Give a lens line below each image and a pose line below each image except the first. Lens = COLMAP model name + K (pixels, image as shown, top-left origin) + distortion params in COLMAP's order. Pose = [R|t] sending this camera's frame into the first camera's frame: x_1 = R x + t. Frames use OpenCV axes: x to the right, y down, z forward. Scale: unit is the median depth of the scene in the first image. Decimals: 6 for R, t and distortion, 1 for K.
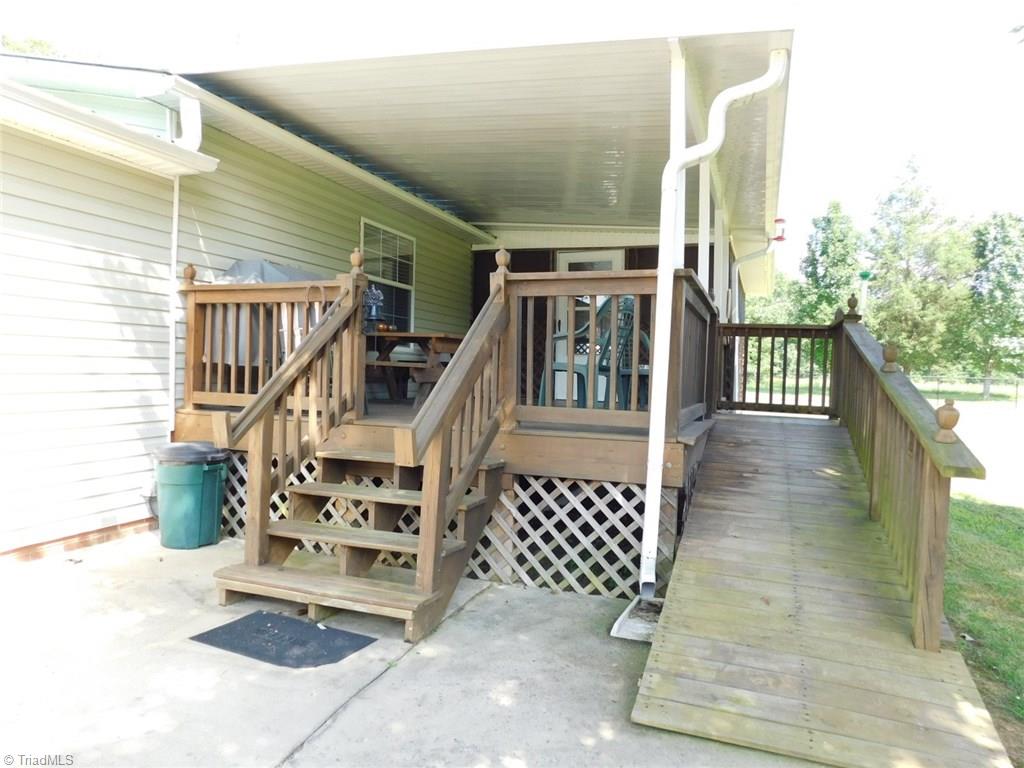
lens RADIAL K [[680.4, 0, 512.0], [0, 680.4, 384.0], [0, 0, 1]] dist [-0.073295, 0.059346]
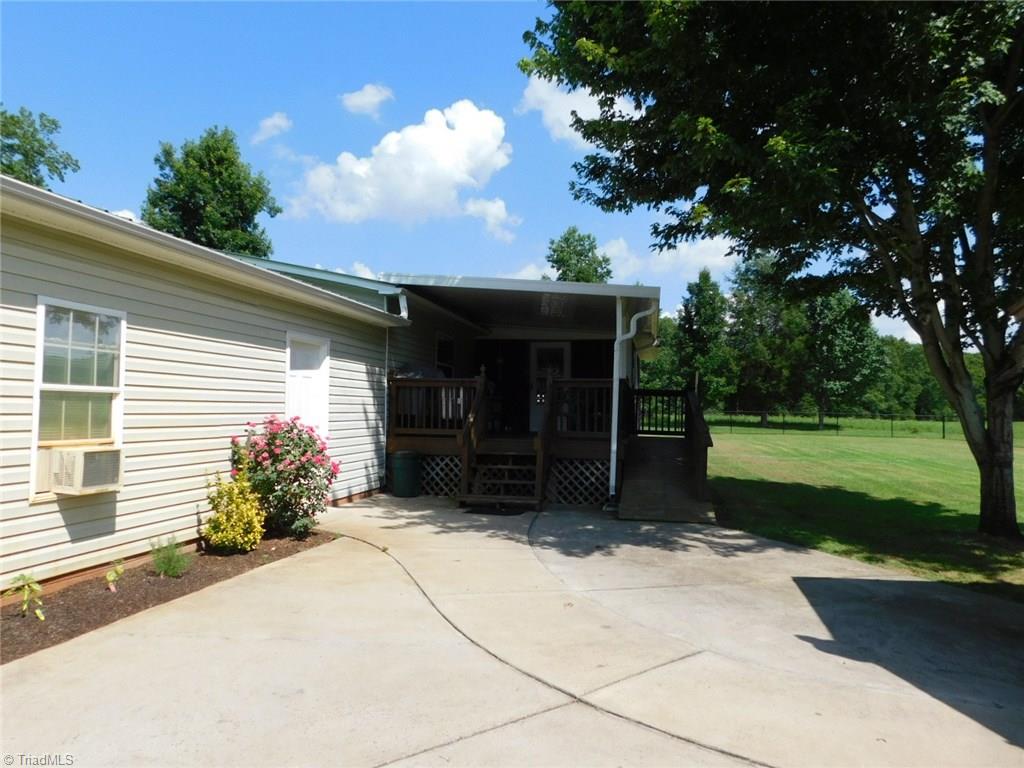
lens RADIAL K [[680.4, 0, 512.0], [0, 680.4, 384.0], [0, 0, 1]] dist [-0.073295, 0.059346]
pose [[0.988409, -0.006909, 0.151658, -0.252170], [0.015531, 0.998325, -0.055740, -0.001325], [-0.151018, 0.057449, 0.986860, -0.682977]]
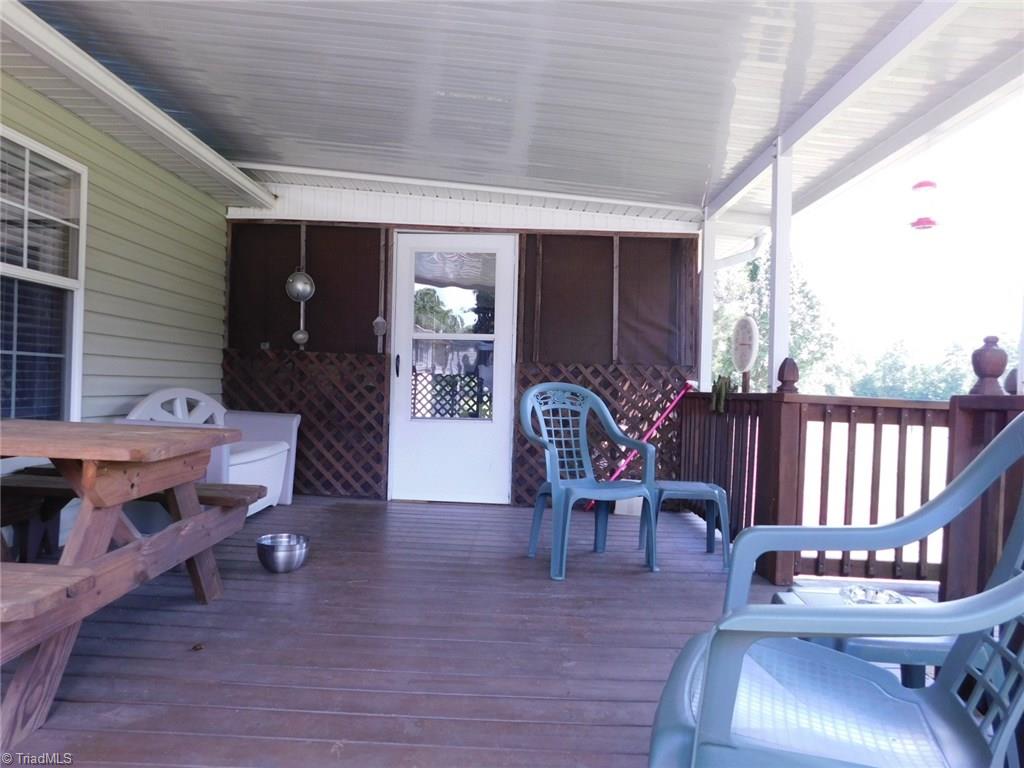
lens RADIAL K [[680.4, 0, 512.0], [0, 680.4, 384.0], [0, 0, 1]] dist [-0.073295, 0.059346]
pose [[0.942798, 0.001561, 0.333361, -0.025943], [0.001633, 0.999955, -0.009302, -0.066635], [-0.333361, 0.009314, 0.942753, 0.457948]]
